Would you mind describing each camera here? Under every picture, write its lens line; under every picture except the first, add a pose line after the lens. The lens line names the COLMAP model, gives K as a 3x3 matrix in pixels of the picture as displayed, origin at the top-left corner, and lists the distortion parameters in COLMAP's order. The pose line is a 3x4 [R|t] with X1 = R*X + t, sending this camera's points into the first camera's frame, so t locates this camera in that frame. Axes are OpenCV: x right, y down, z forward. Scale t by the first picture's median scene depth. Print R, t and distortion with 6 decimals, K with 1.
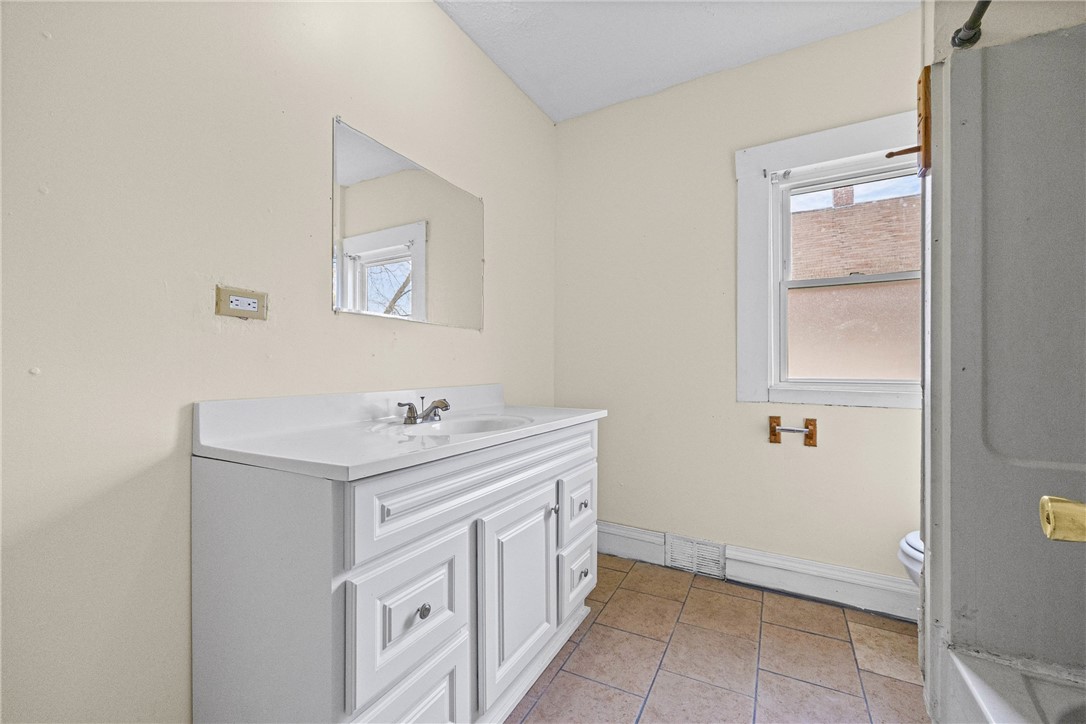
lens RADIAL K [[427.9, 0, 536.0], [0, 427.9, 367.2], [0, 0, 1]] dist [-0.002331, 0.000264]
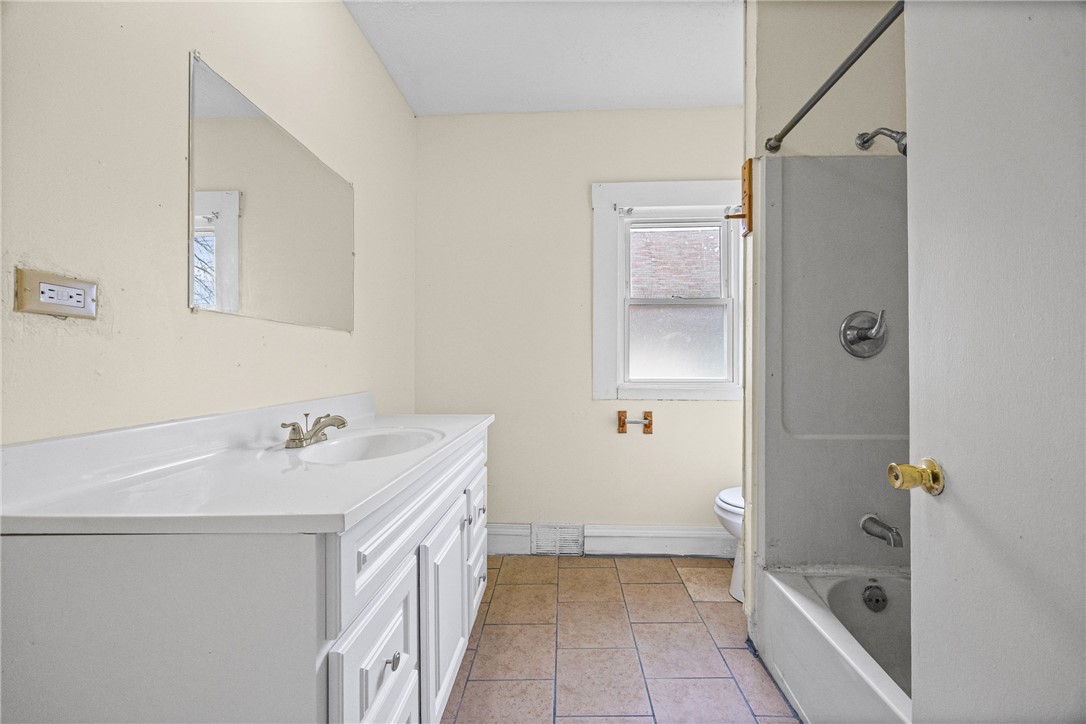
lens RADIAL K [[427.9, 0, 533.9], [0, 427.9, 363.3], [0, 0, 1]] dist [-0.002331, 0.000264]
pose [[0.891552, -0.007478, 0.452856, -0.254682], [0.006030, 0.999971, 0.004641, -0.031921], [-0.452878, -0.001407, 0.891572, 0.050670]]
